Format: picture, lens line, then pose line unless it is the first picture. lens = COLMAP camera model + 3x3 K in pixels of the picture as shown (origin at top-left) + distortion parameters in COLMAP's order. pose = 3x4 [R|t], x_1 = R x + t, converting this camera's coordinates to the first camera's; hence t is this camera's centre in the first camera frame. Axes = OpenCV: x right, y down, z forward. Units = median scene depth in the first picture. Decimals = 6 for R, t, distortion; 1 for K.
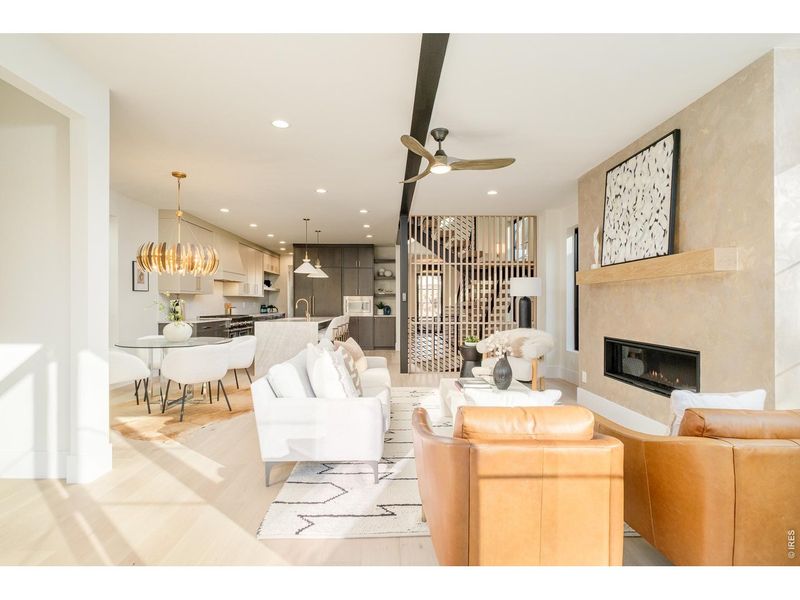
lens RADIAL K [[407.8, 0, 390.4], [0, 407.8, 304.2], [0, 0, 1]] dist [0.000859, 0.000377]
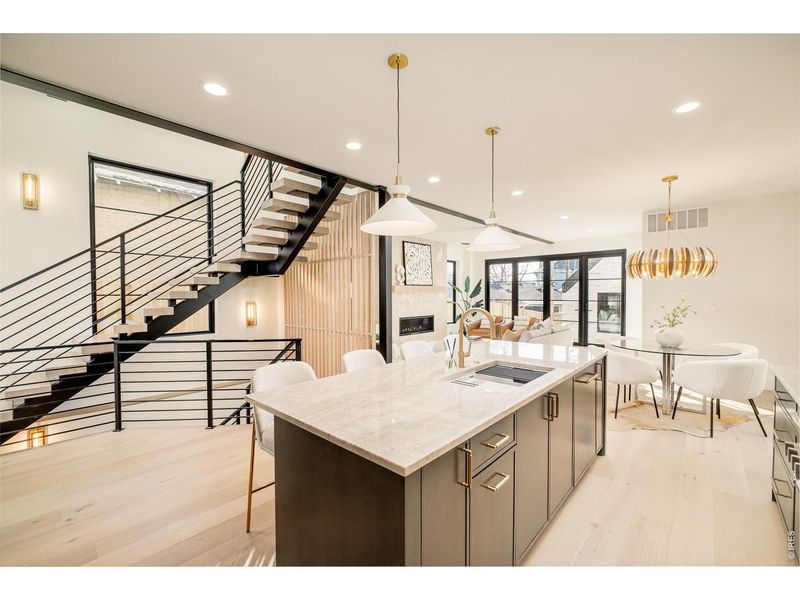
lens RADIAL K [[345.5, 0, 395.7], [0, 345.5, 301.3], [0, 0, 1]] dist [-0.004839, -0.000478]
pose [[-0.729141, -0.010877, 0.684277, -0.425493], [0.004342, 0.999780, 0.020518, -0.025551], [-0.684350, 0.017932, -0.728933, 1.440664]]
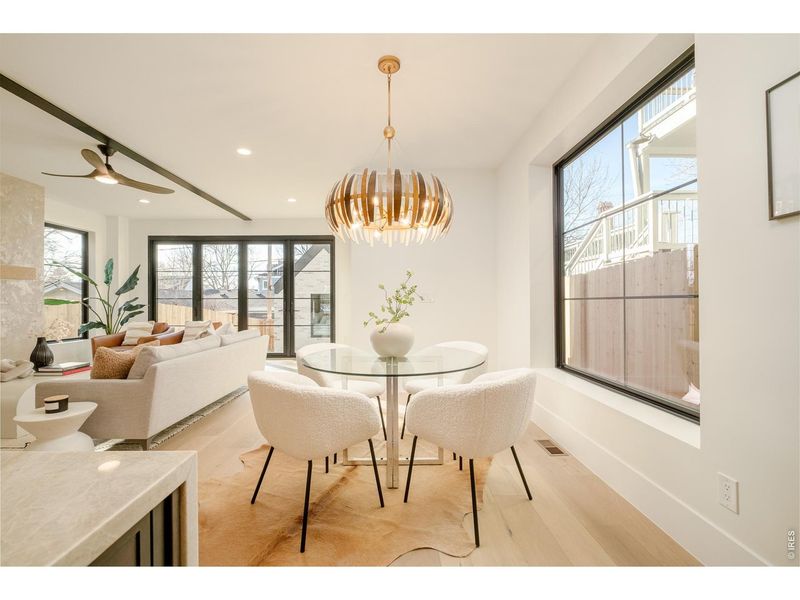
lens RADIAL K [[345.5, 0, 395.7], [0, 345.5, 301.3], [0, 0, 1]] dist [-0.004839, -0.000478]
pose [[-0.999977, 0.004694, 0.004941, -0.369574], [0.004680, 0.999985, -0.002779, 0.013264], [-0.004953, -0.002756, -0.999984, 1.028866]]
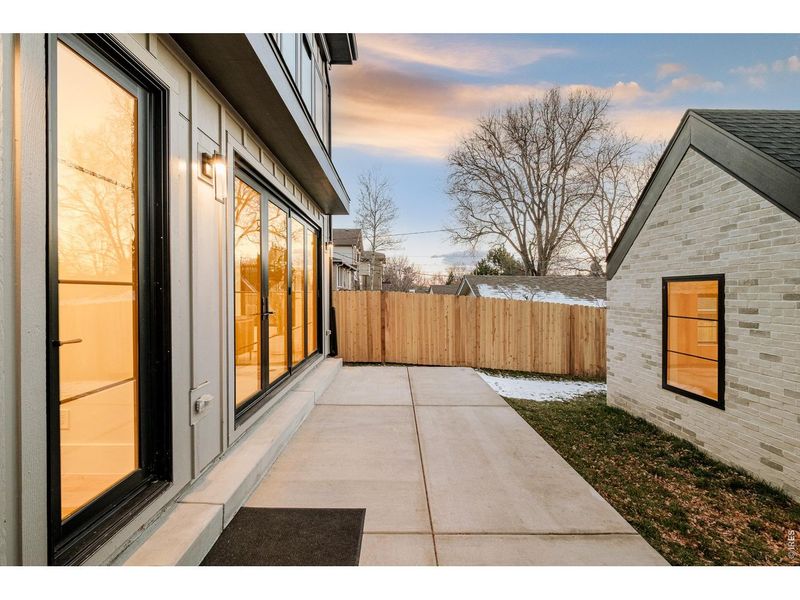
lens RADIAL K [[345.5, 0, 395.7], [0, 345.5, 301.3], [0, 0, 1]] dist [-0.004839, -0.000478]
pose [[0.002513, -0.023770, 0.999714, -0.618076], [-0.002815, 0.999713, 0.023777, 0.002325], [-0.999993, -0.002874, 0.002445, -0.160703]]
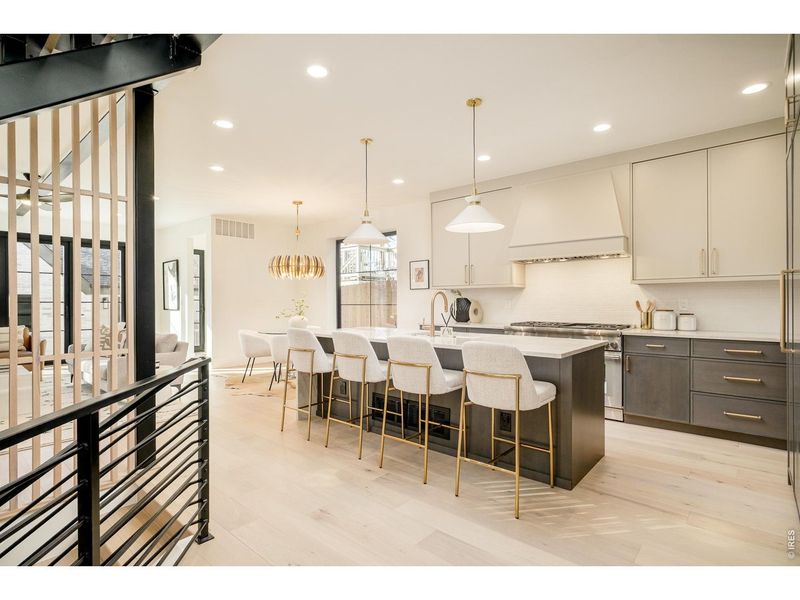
lens RADIAL K [[407.8, 0, 390.4], [0, 407.8, 304.2], [0, 0, 1]] dist [0.000859, 0.000377]
pose [[-0.670533, 0.003976, -0.741869, 0.176627], [0.000932, 0.999989, 0.004517, 0.003852], [0.741879, 0.002337, -0.670529, 1.461720]]
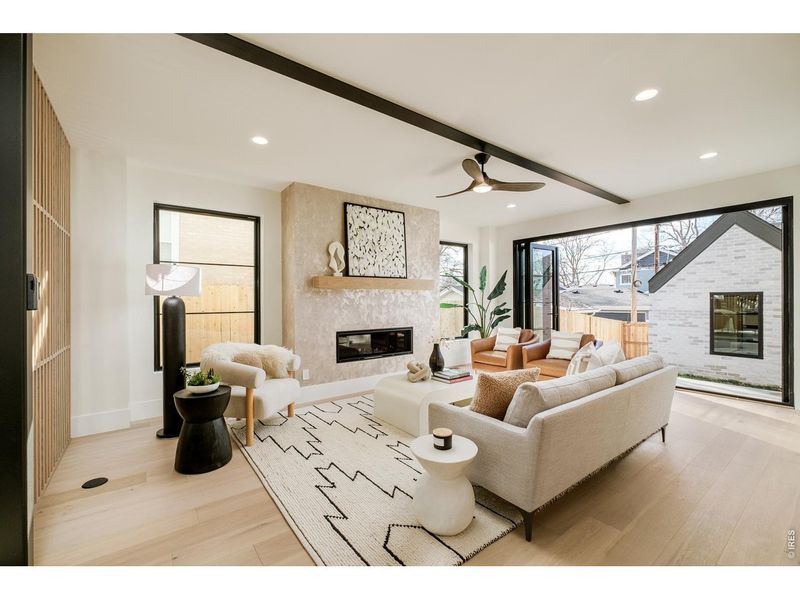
lens RADIAL K [[345.5, 0, 395.7], [0, 345.5, 301.3], [0, 0, 1]] dist [-0.004839, -0.000478]
pose [[-0.589717, -0.001030, 0.807609, -0.267952], [0.005160, 0.999974, 0.005044, -0.010420], [-0.807593, 0.007142, -0.589696, 0.917646]]
